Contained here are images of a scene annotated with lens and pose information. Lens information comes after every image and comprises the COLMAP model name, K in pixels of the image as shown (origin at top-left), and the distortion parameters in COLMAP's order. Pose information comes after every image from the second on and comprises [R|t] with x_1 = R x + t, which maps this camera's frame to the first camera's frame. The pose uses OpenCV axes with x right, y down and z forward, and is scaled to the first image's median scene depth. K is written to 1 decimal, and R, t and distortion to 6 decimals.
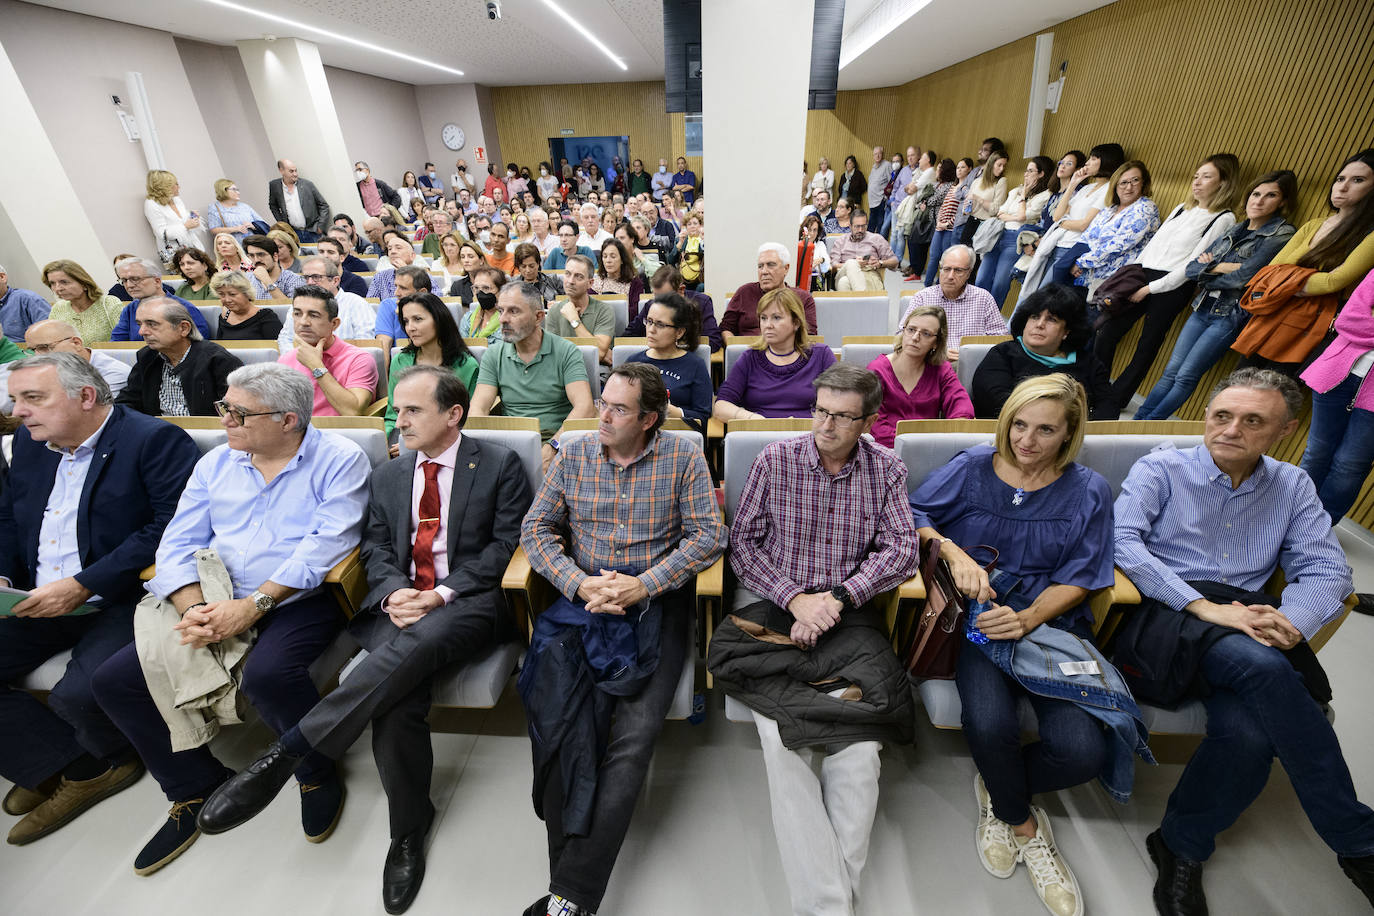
lens RADIAL K [[551.5, 0, 692.9], [0, 551.5, 469.1], [0, 0, 1]] dist [-0.004265, -0.001824]
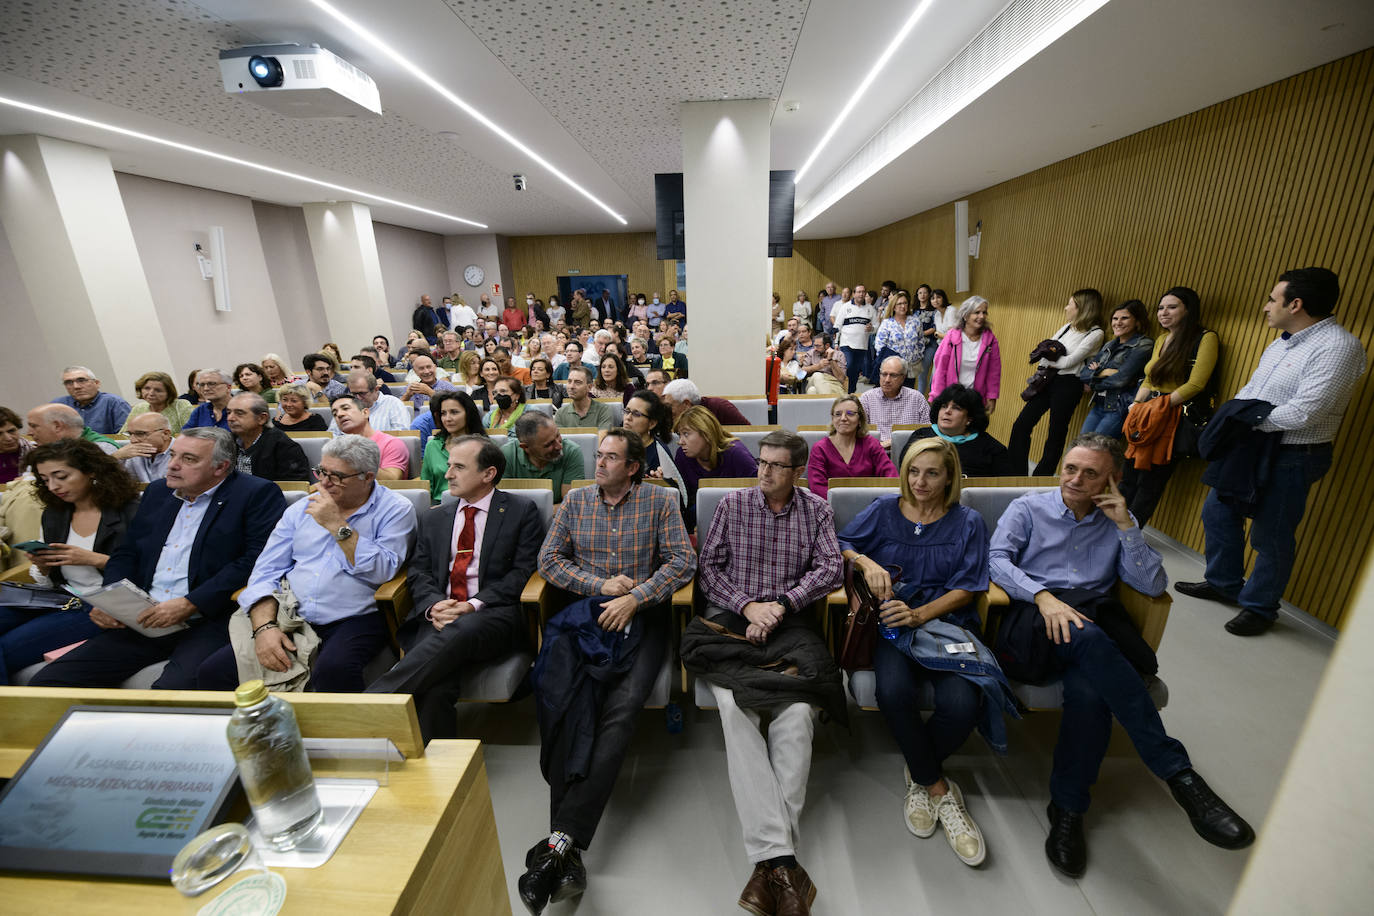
lens RADIAL K [[551.5, 0, 694.0], [0, 551.5, 469.8], [0, 0, 1]] dist [-0.004265, -0.001824]
pose [[0.999910, -0.004935, 0.012481, 0.040037], [0.007343, 0.979563, -0.201002, 0.164815], [-0.011234, 0.201076, 0.979511, -0.298798]]
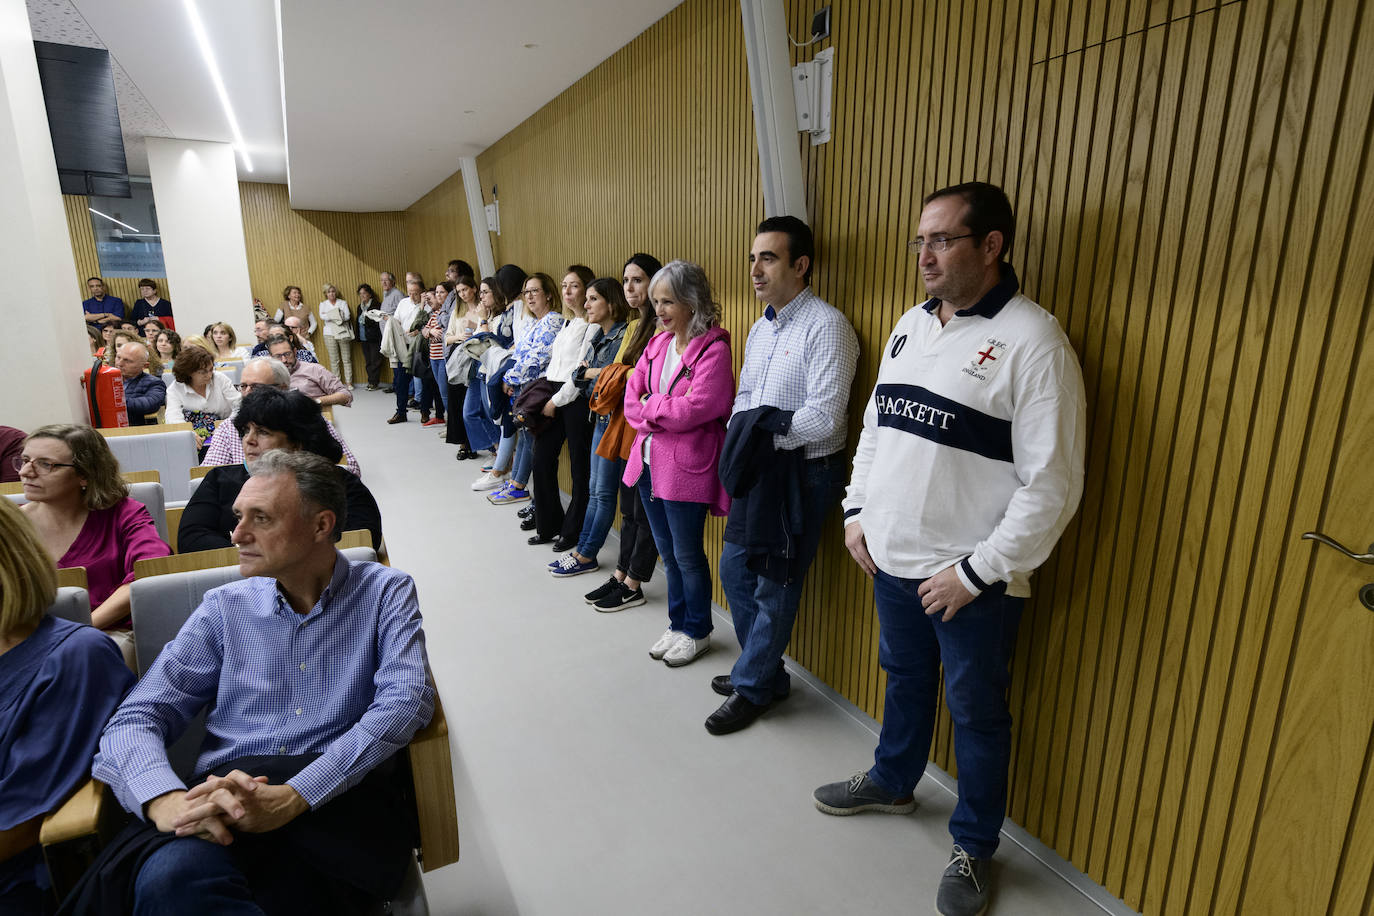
lens RADIAL K [[717.4, 0, 667.3], [0, 717.4, 479.9], [0, 0, 1]] dist [0.000147, -0.001773]
pose [[0.872446, -0.097868, 0.478810, 0.896716], [0.221850, 0.952289, -0.209590, 0.158458], [-0.435454, 0.289080, 0.852533, -0.067388]]
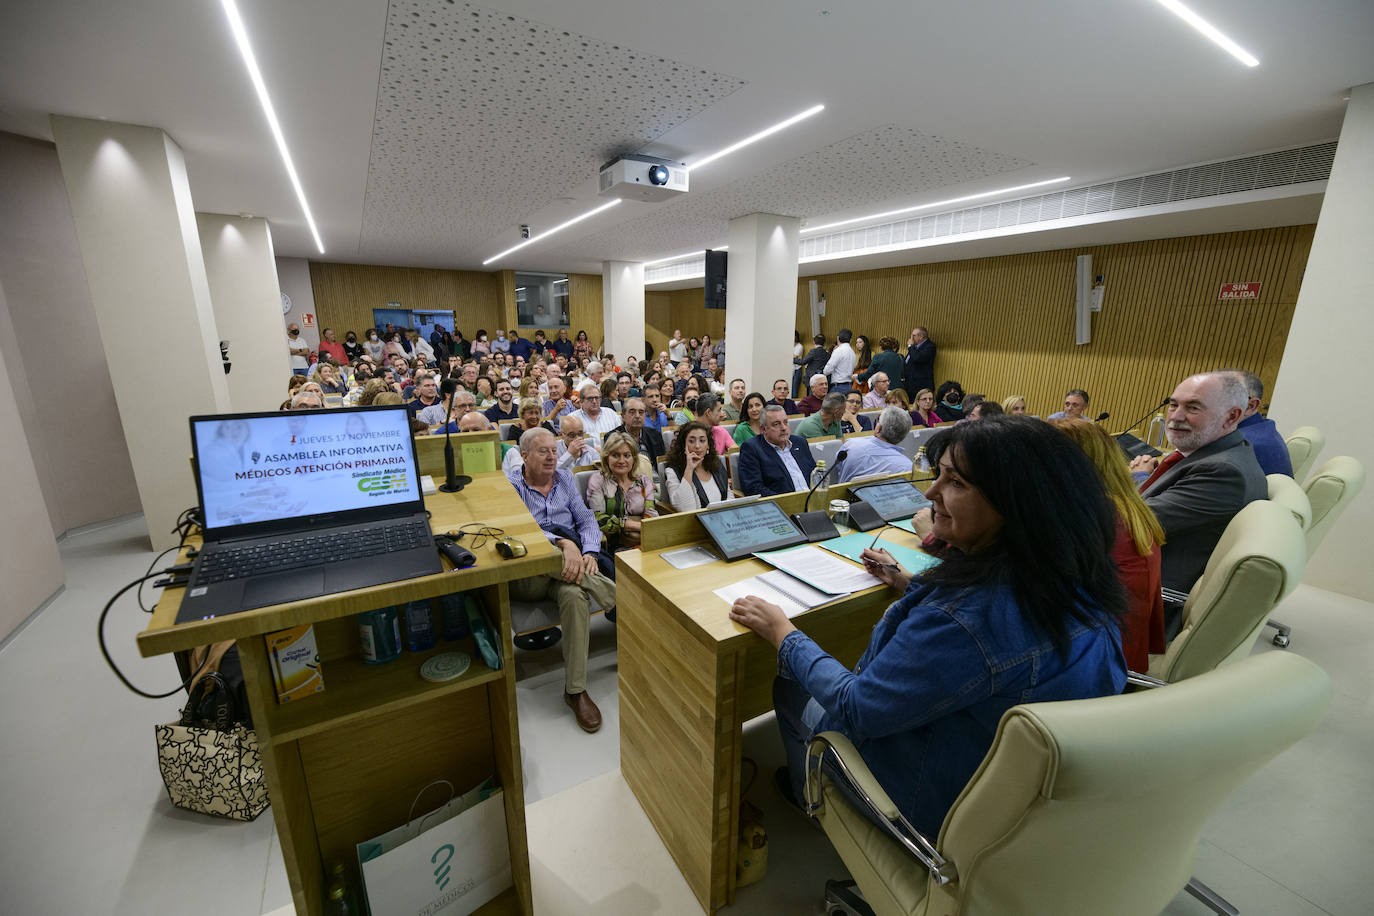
lens RADIAL K [[551.5, 0, 687.5], [0, 551.5, 453.2], [0, 0, 1]] dist [-0.004265, -0.001824]
pose [[0.828568, -0.093061, 0.552101, -2.564788], [0.250359, 0.943595, -0.216676, 0.303906], [-0.500796, 0.317754, 0.805131, -0.481611]]
